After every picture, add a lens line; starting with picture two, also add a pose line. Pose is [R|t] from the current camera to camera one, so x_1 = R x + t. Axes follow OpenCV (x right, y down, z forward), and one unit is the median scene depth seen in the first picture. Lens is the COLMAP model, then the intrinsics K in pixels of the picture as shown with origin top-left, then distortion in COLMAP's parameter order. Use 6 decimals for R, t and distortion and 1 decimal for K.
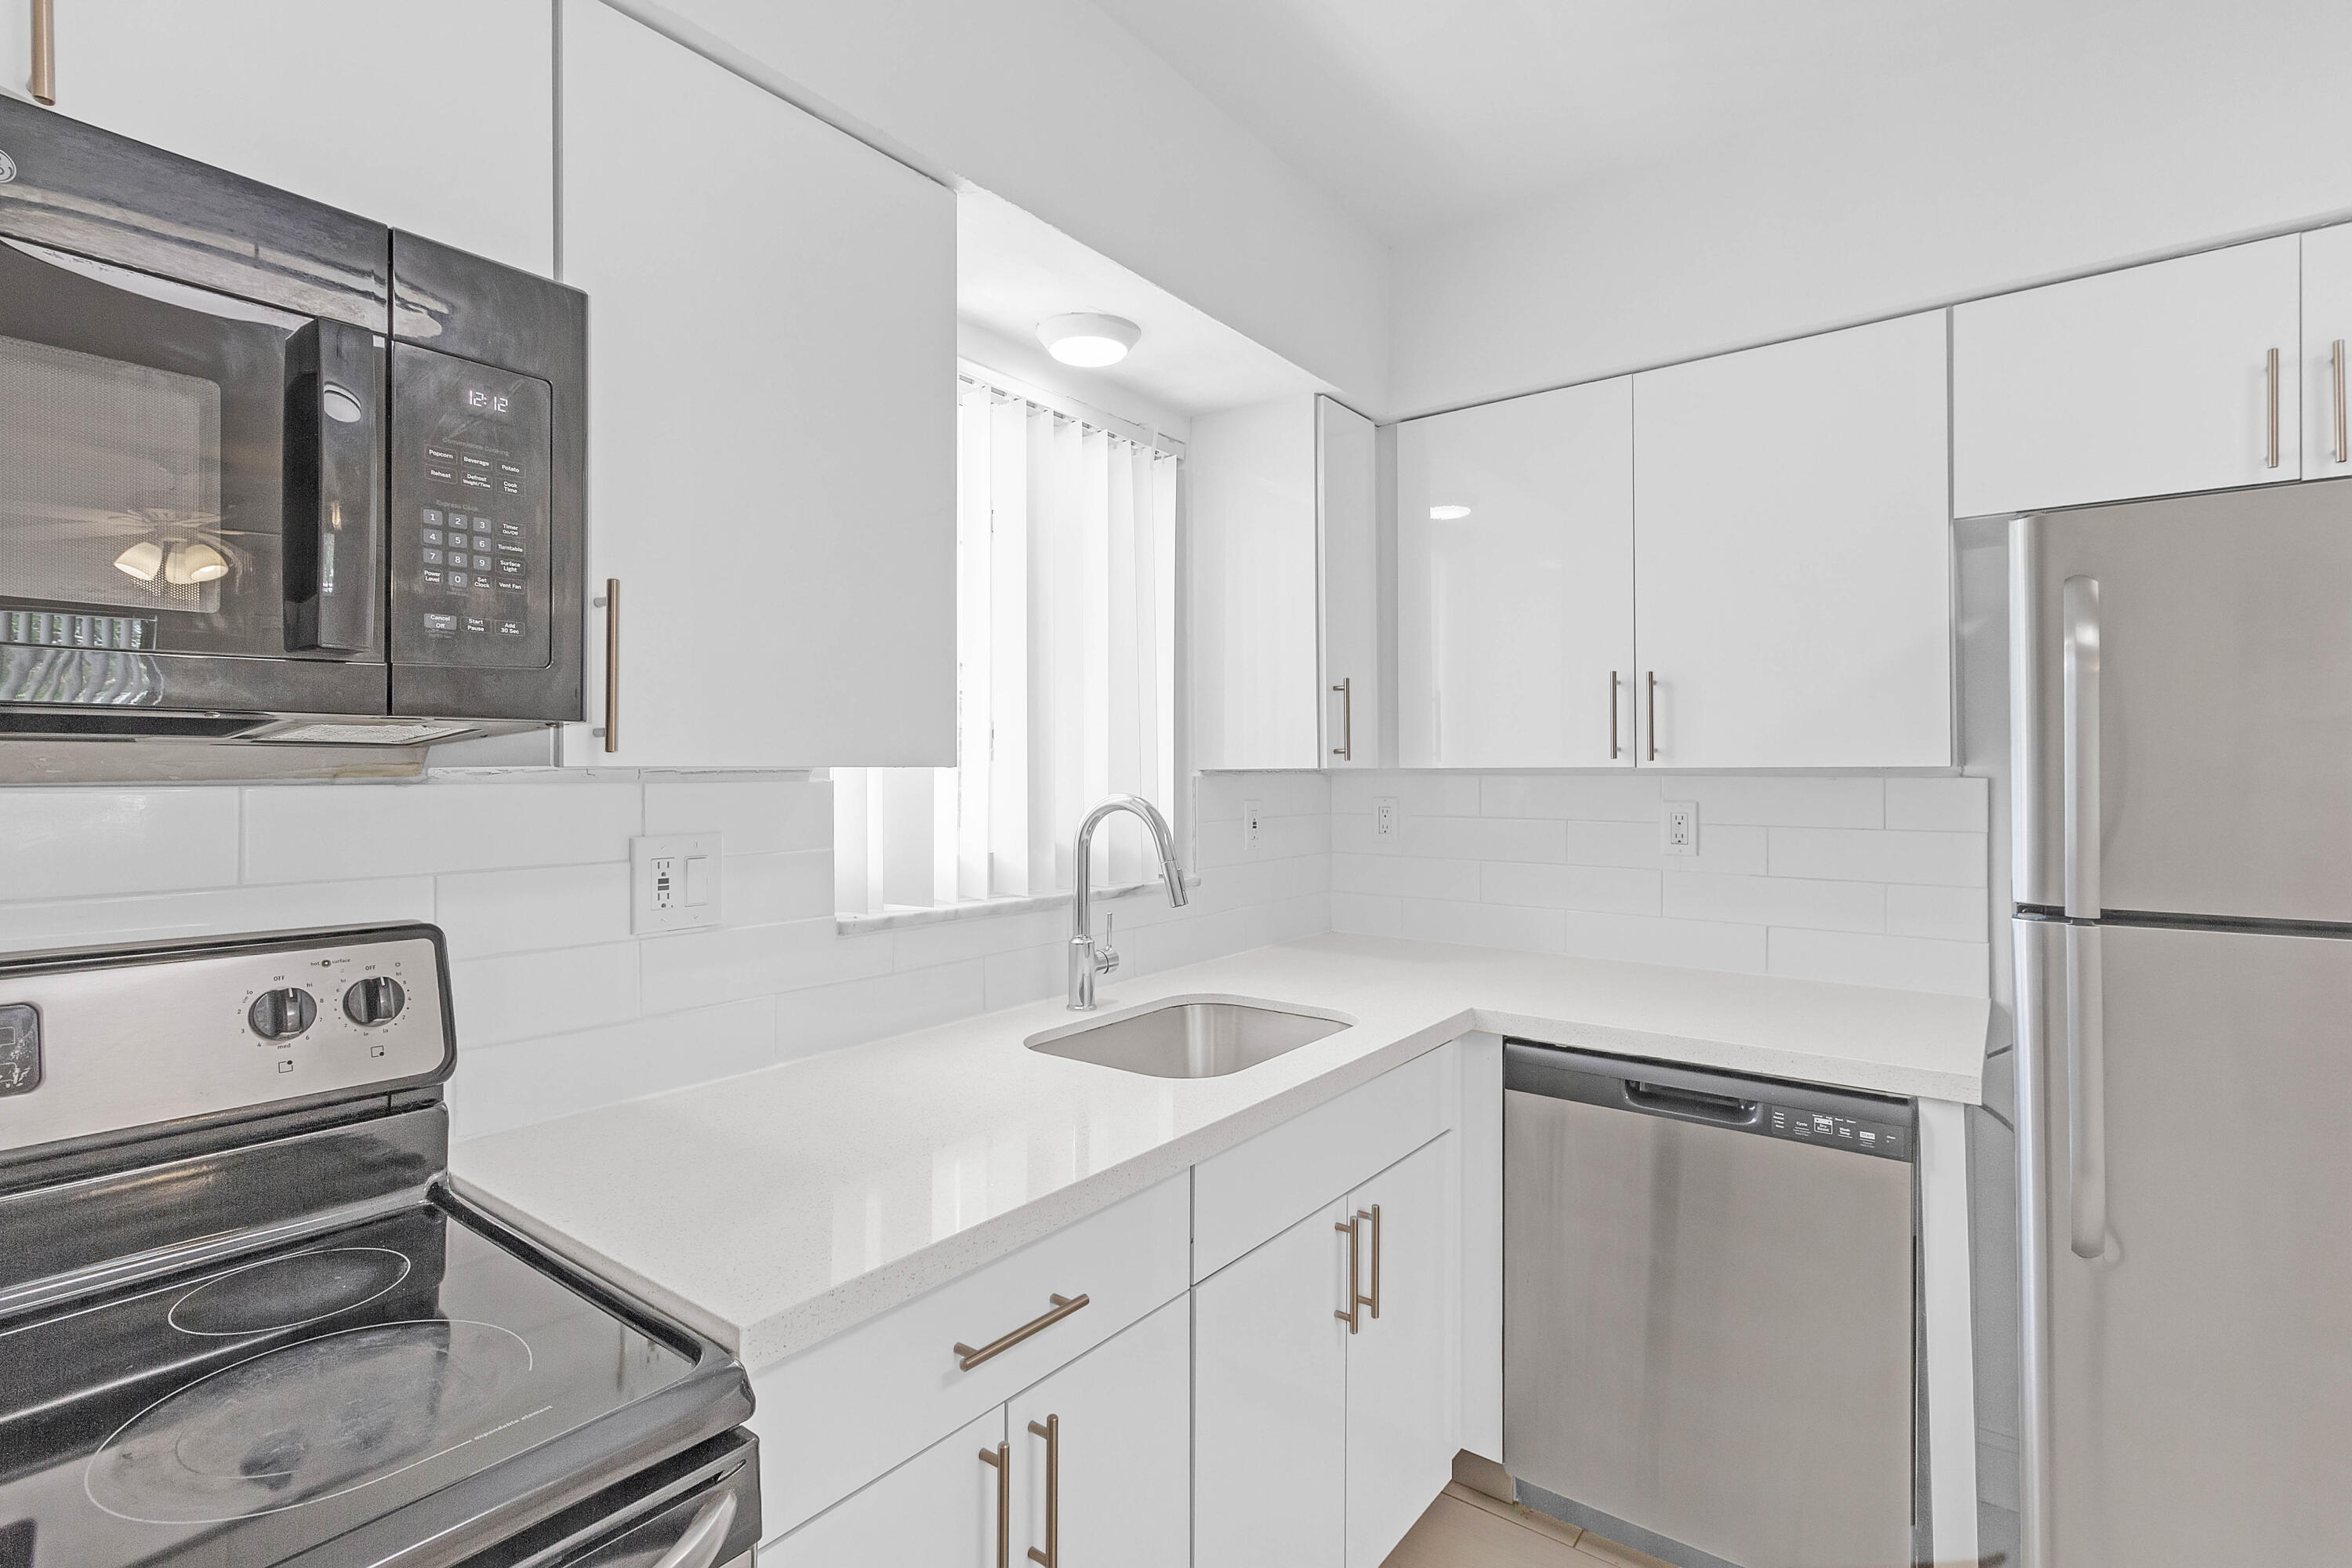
lens RADIAL K [[1132.1, 0, 1180.7], [0, 1132.1, 768.2], [0, 0, 1]] dist [0.000353, 0.002260]
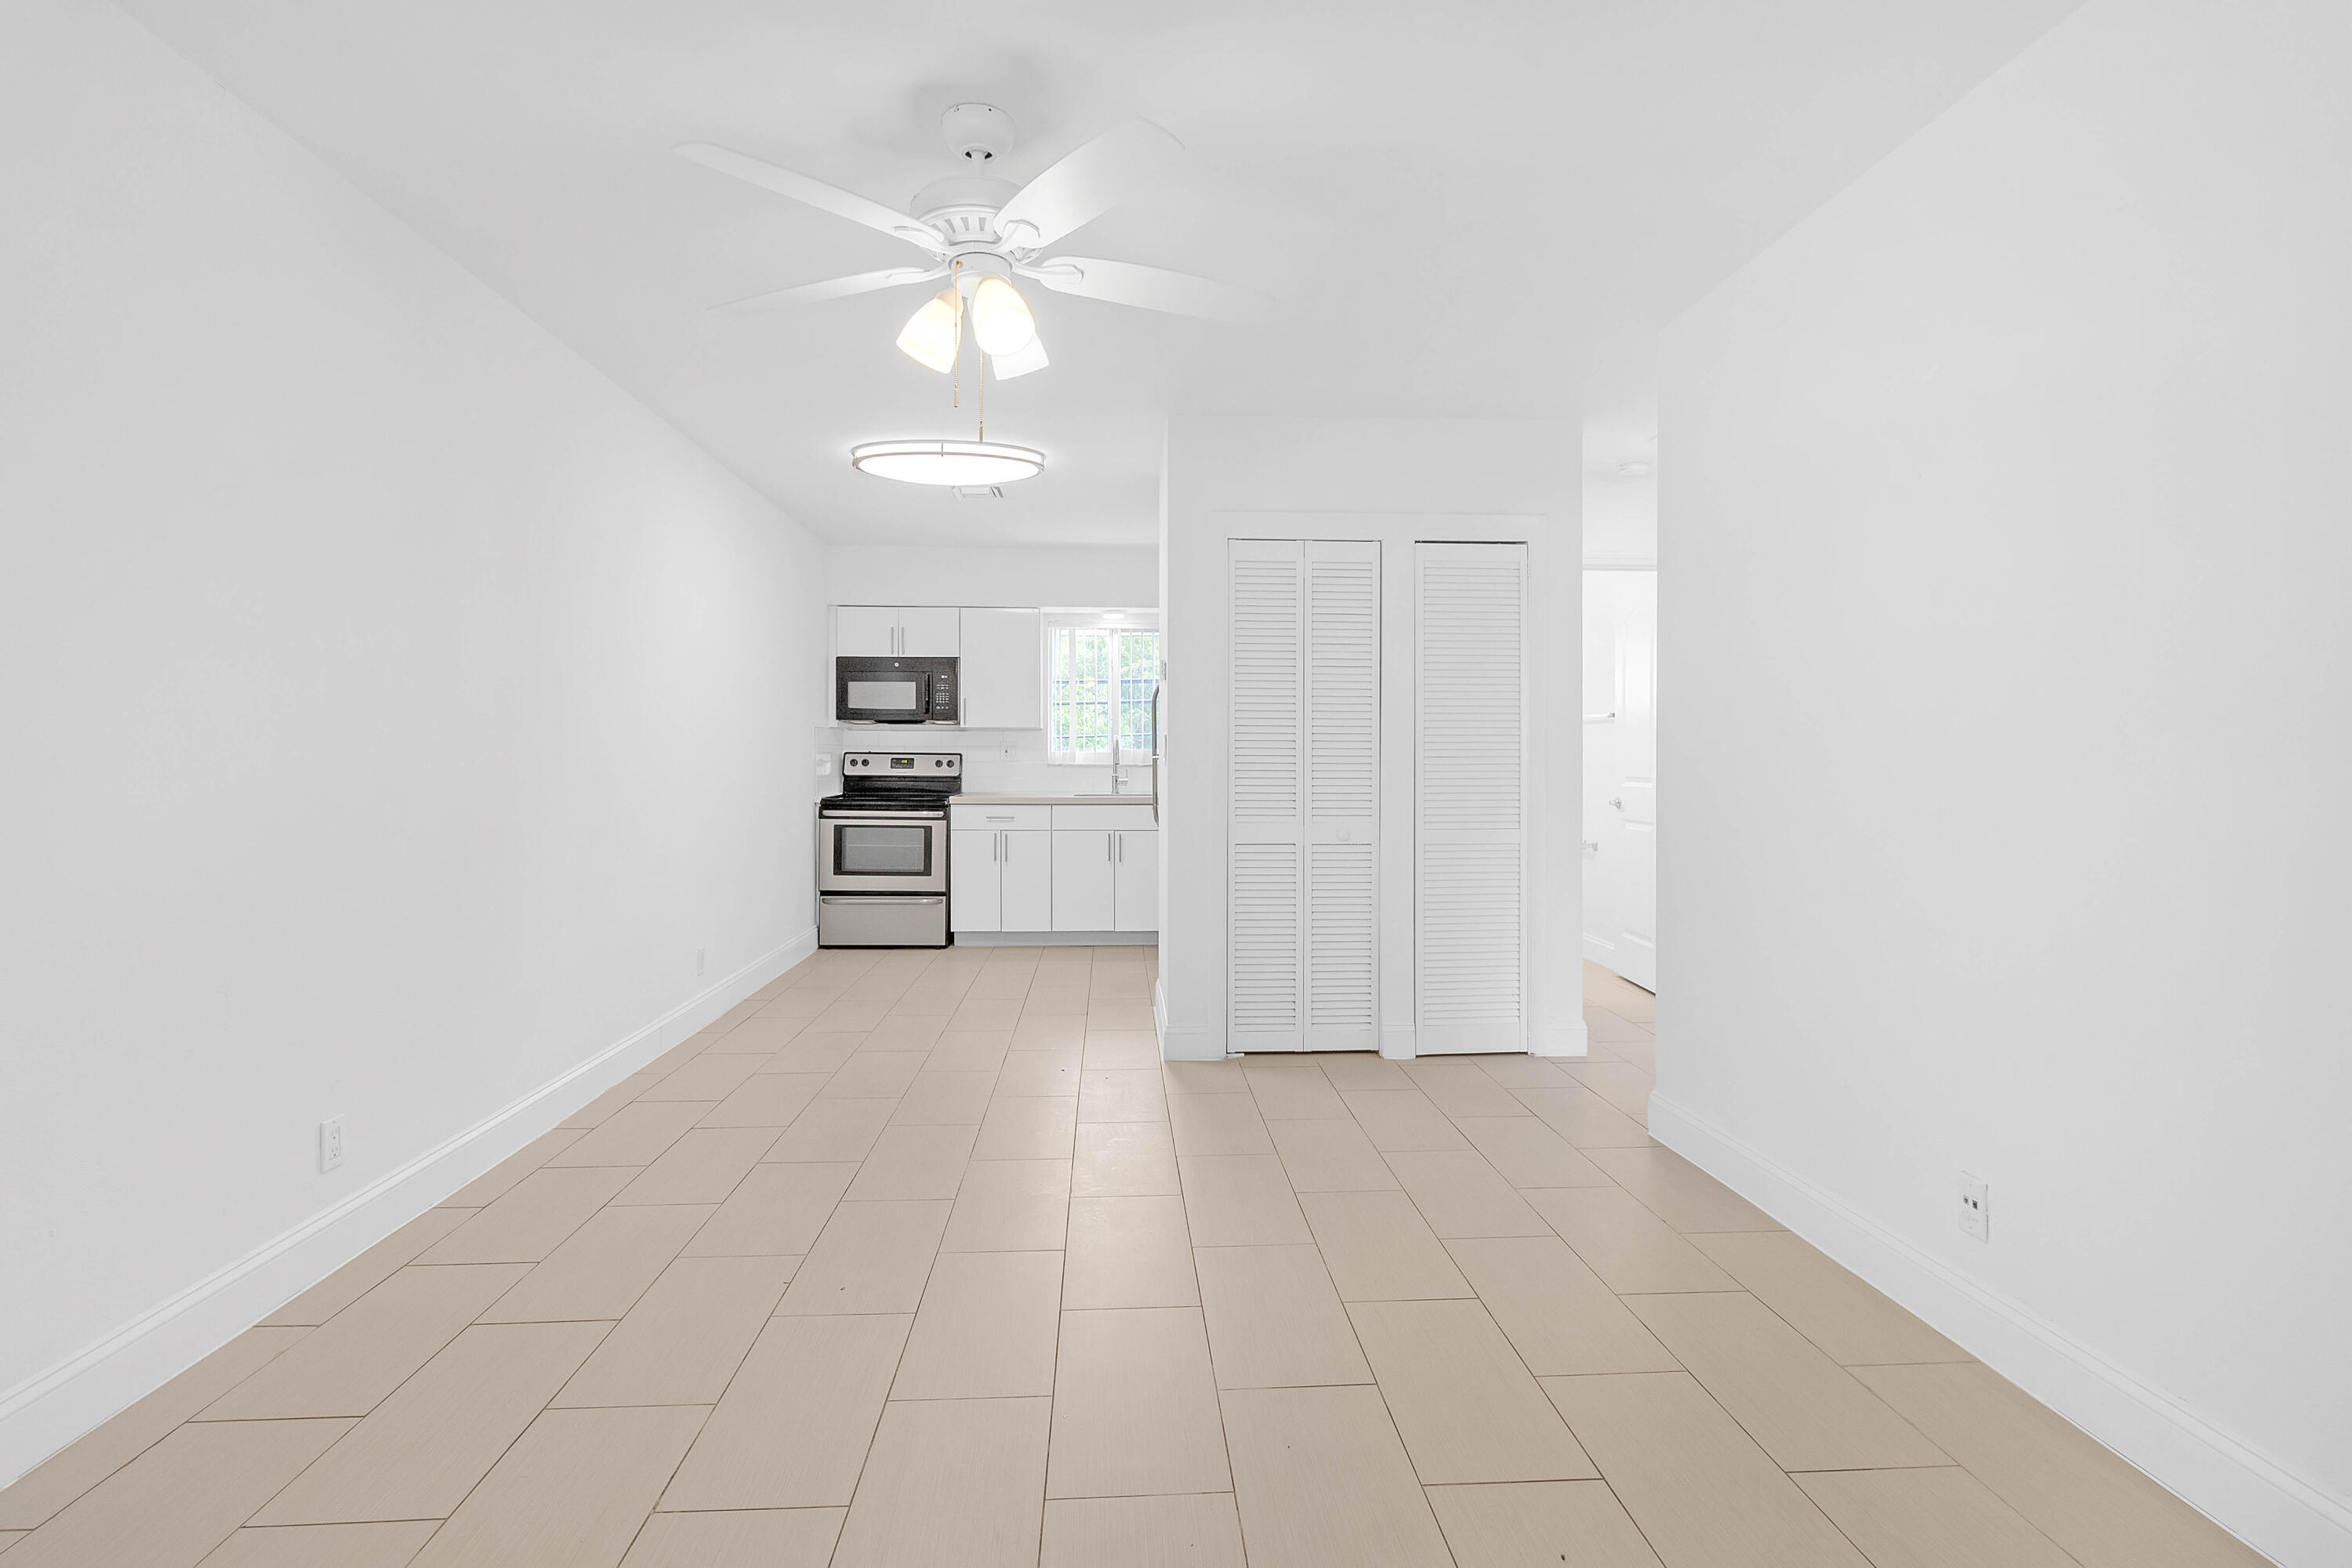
lens RADIAL K [[1132.1, 0, 1167.0], [0, 1132.1, 772.4], [0, 0, 1]] dist [0.000353, 0.002260]
pose [[0.634767, 0.018523, -0.772482, 3.387615], [-0.000827, 0.999728, 0.023292, 0.066446], [0.772703, -0.014146, 0.634610, -1.444942]]
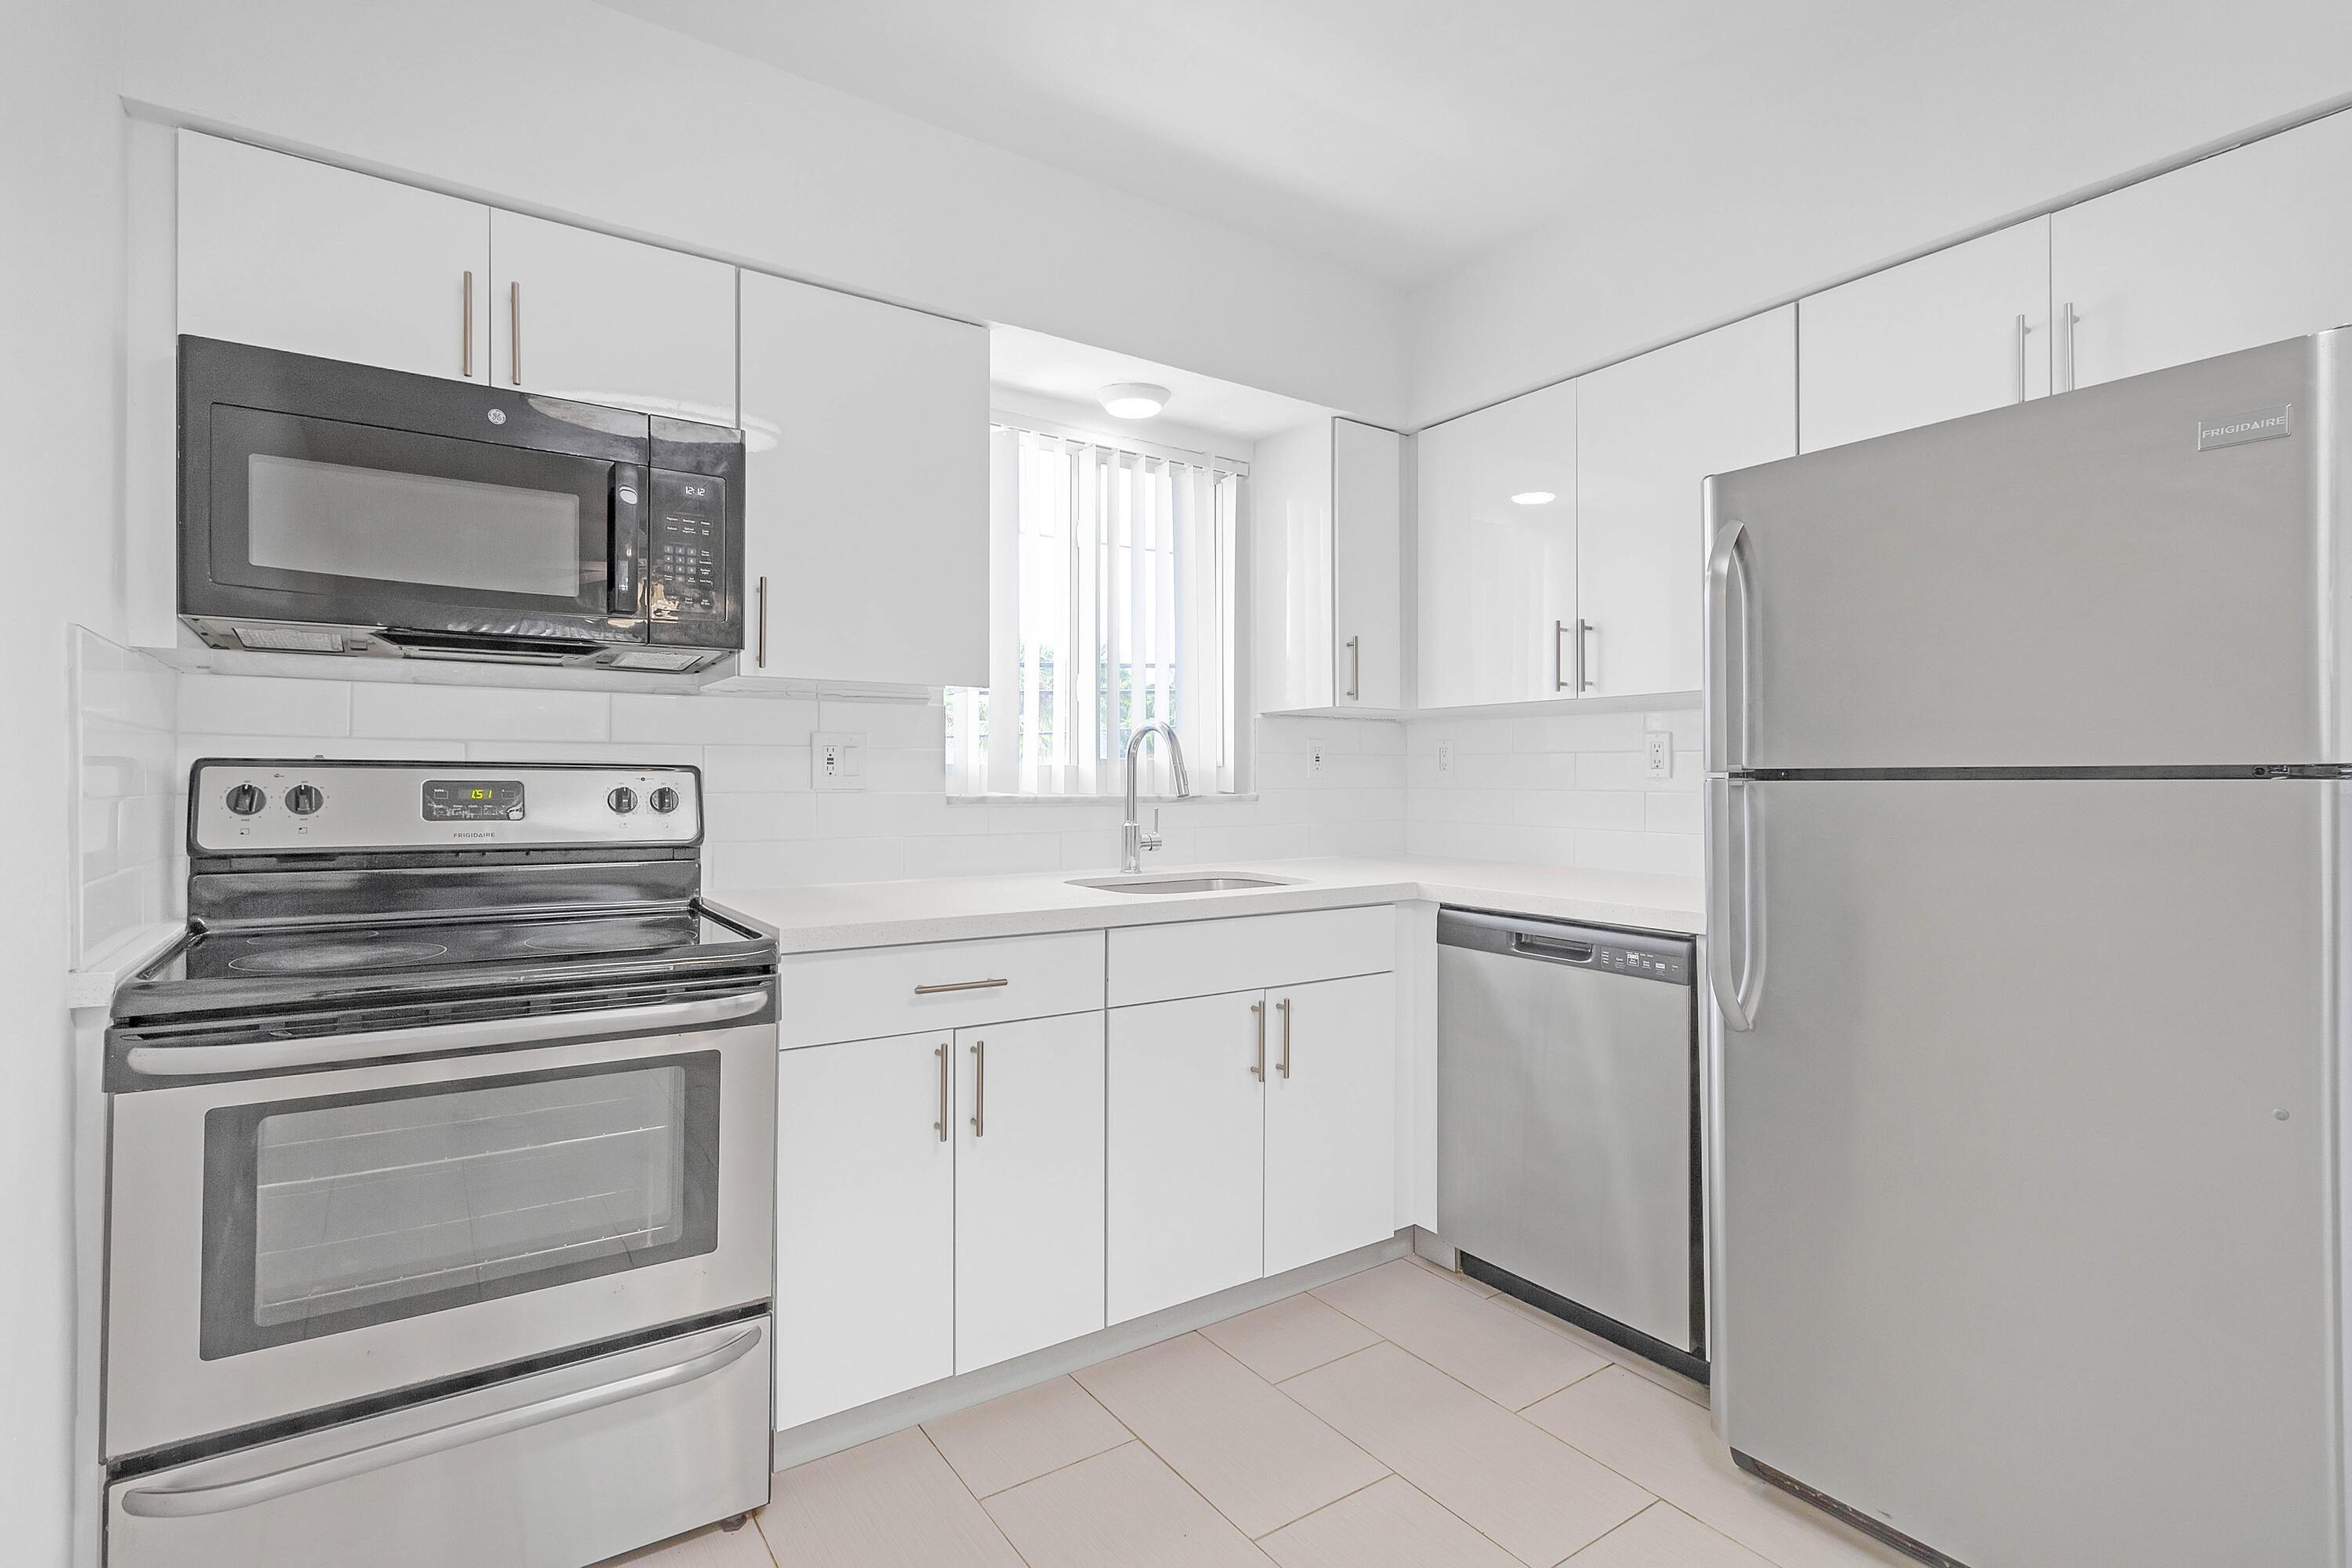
lens RADIAL K [[1132.1, 0, 1189.1], [0, 1132.1, 774.3], [0, 0, 1]] dist [0.000353, 0.002260]
pose [[0.951983, -0.002098, -0.306142, 0.488345], [0.001124, 0.999994, -0.003359, 0.110427], [0.306148, 0.002854, 0.951980, -0.380058]]
